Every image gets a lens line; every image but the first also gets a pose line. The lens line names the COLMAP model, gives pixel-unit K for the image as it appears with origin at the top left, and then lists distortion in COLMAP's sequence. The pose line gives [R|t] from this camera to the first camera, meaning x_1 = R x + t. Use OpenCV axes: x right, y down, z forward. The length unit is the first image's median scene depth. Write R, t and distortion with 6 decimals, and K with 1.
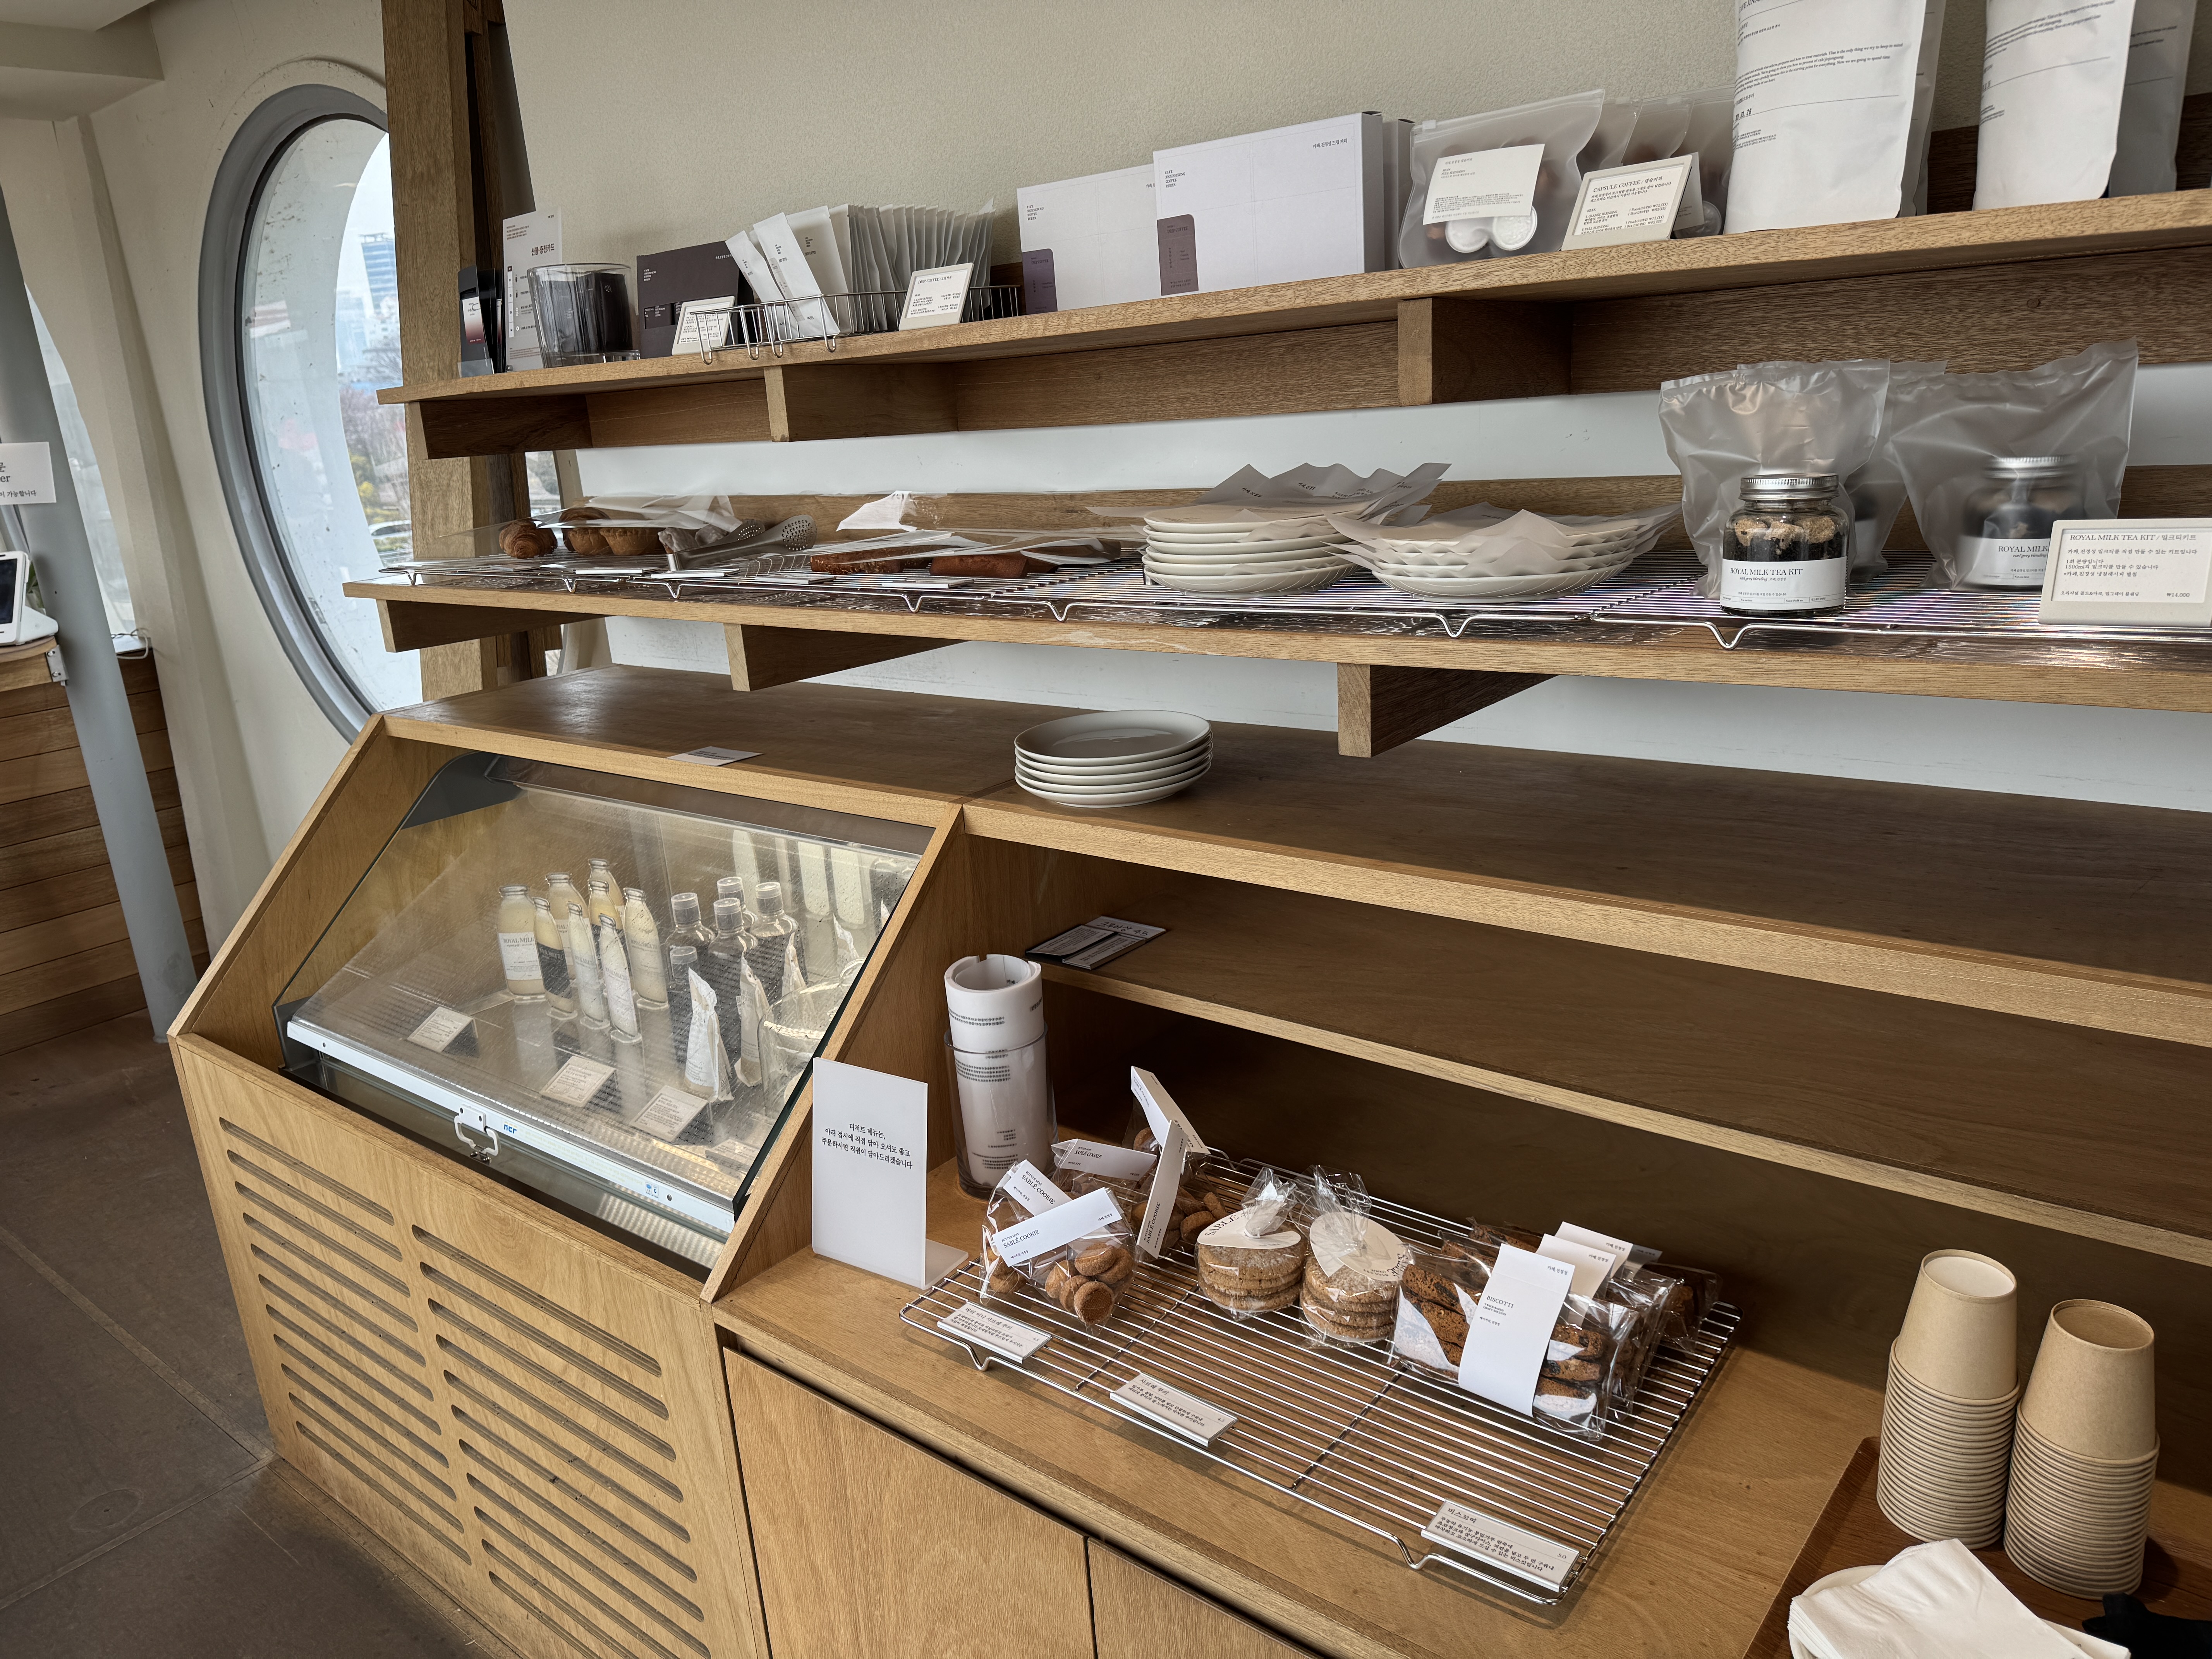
lens RADIAL K [[1524.1, 0, 1106.0], [0, 1524.1, 829.5], [0, 0, 1]] dist [0.001565, -0.002988]
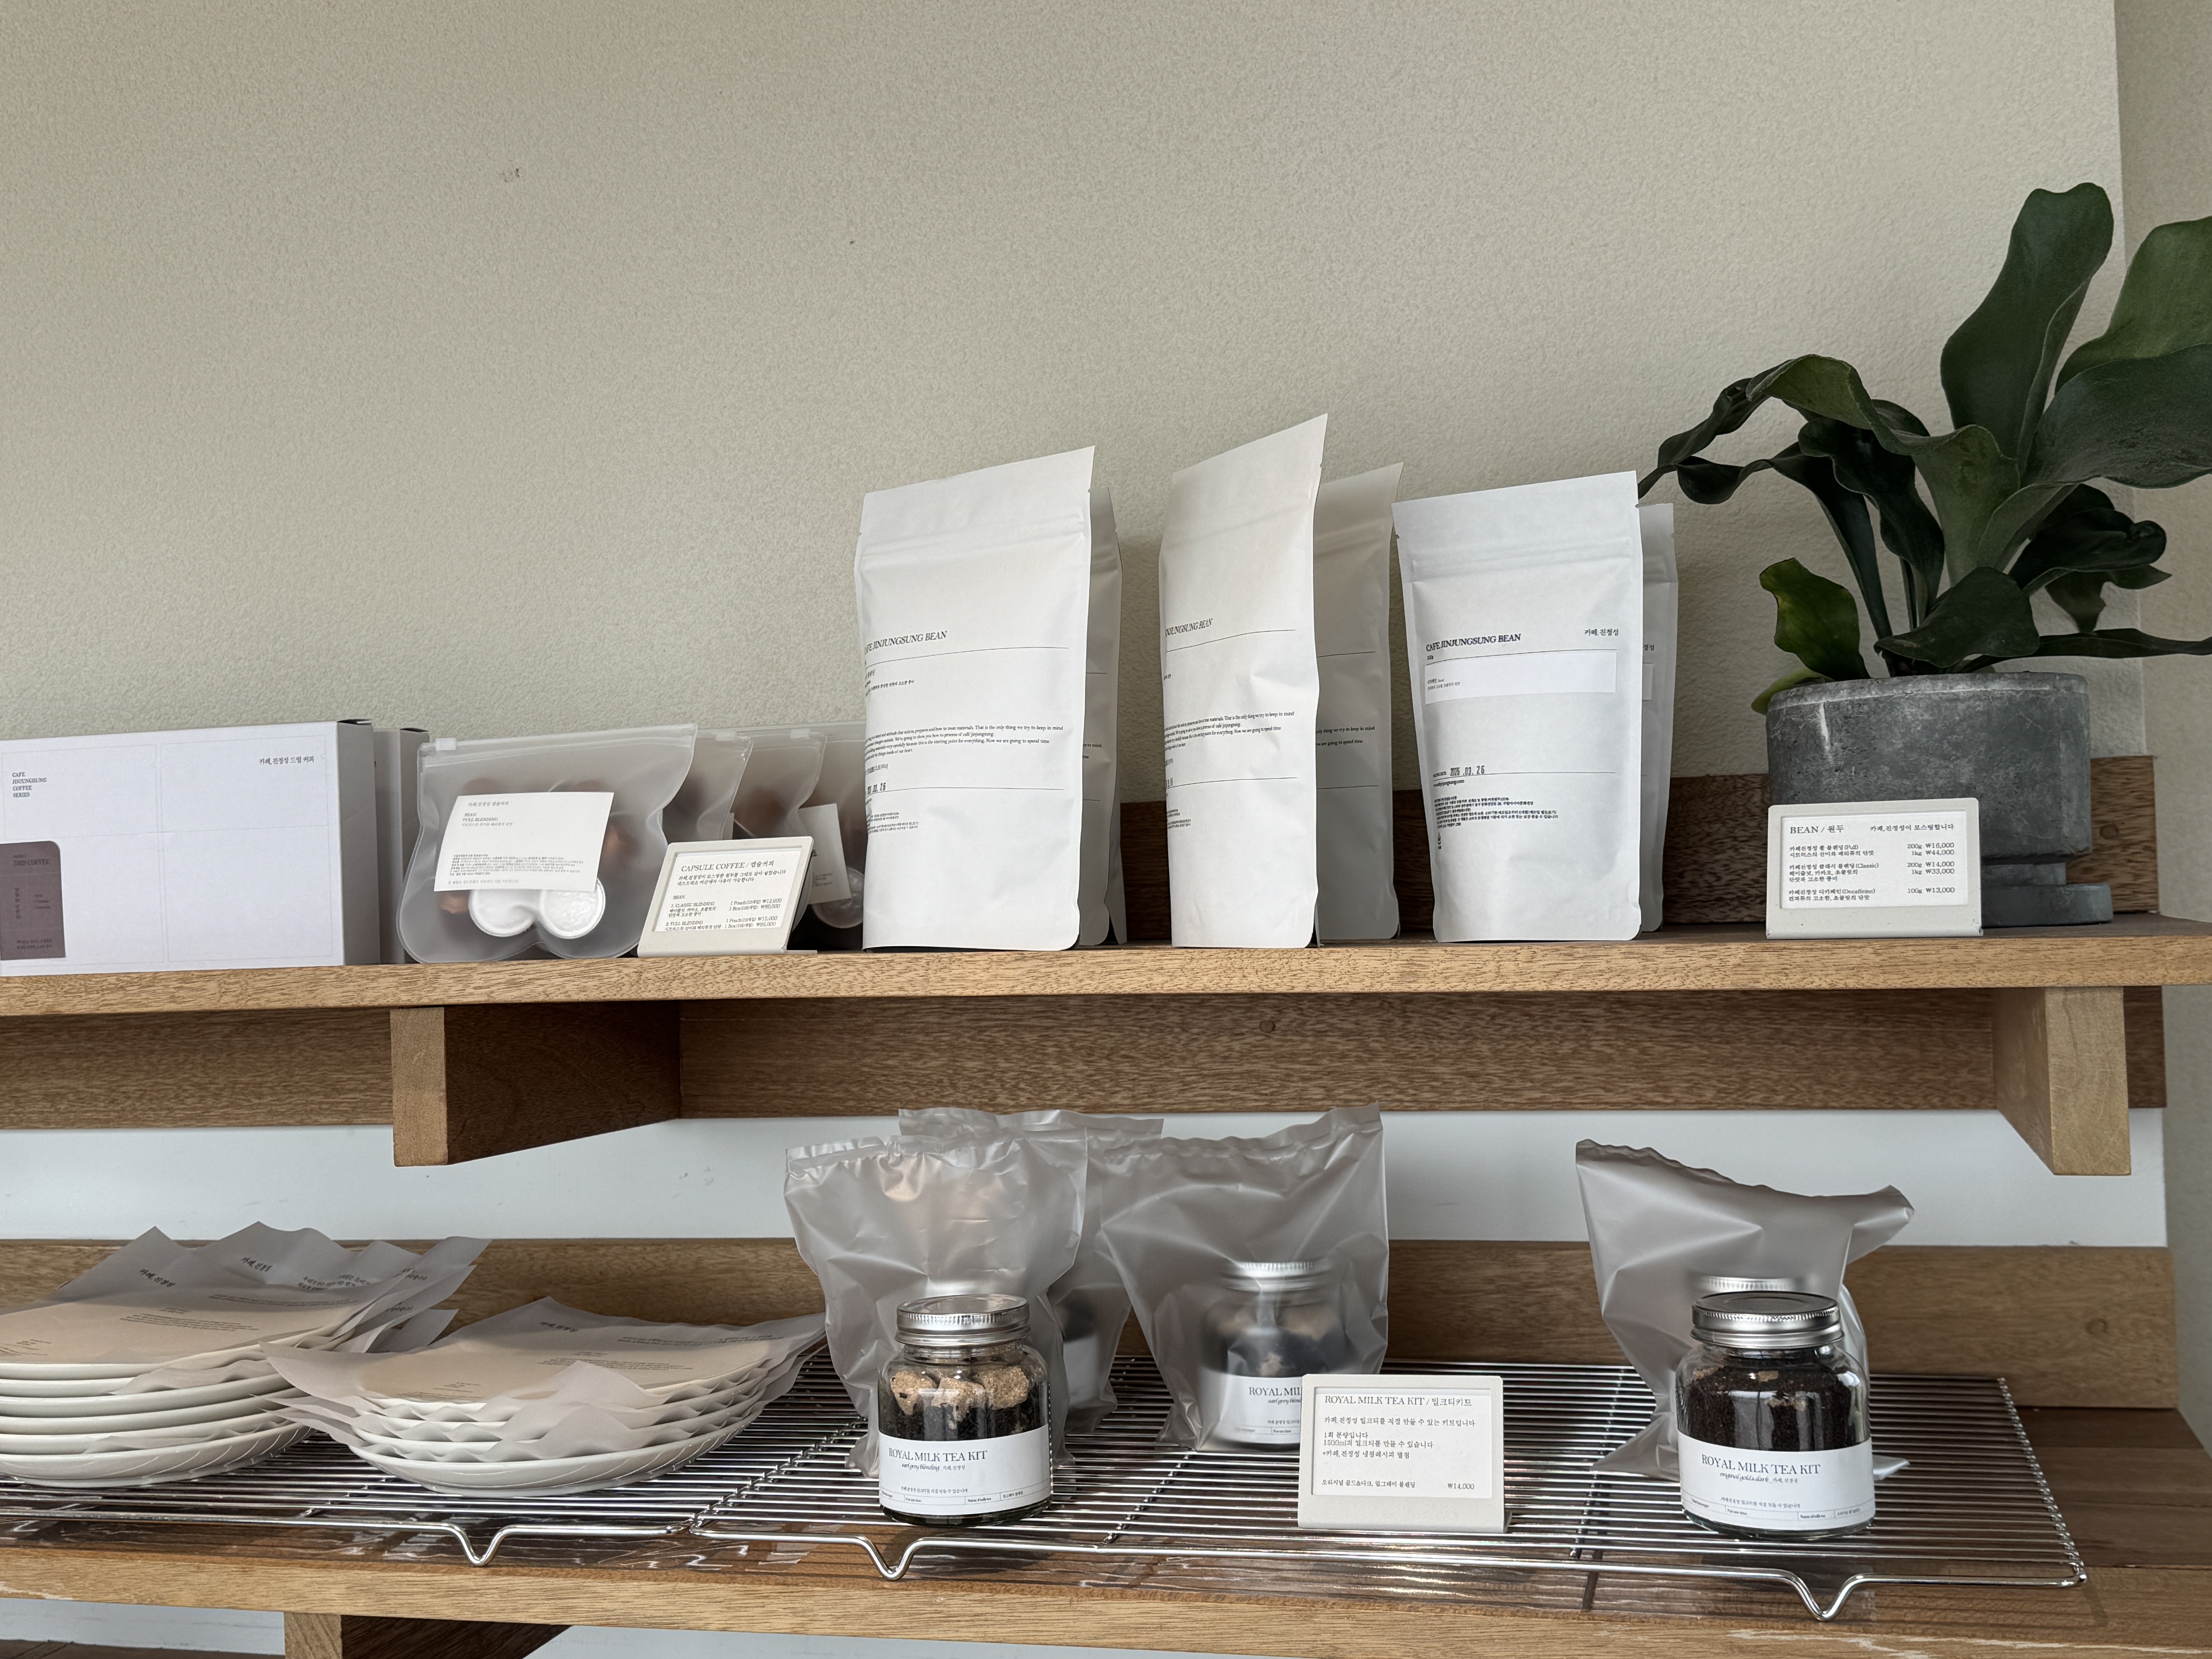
lens RADIAL K [[2323.6, 0, 1106.0], [0, 2323.6, 829.5], [0, 0, 1]] dist [0.170321, -0.322914]
pose [[0.915534, 0.038864, 0.400359, 0.072283], [0.081894, 0.956465, -0.280121, -0.125069], [-0.393816, 0.289247, 0.872494, -0.001490]]
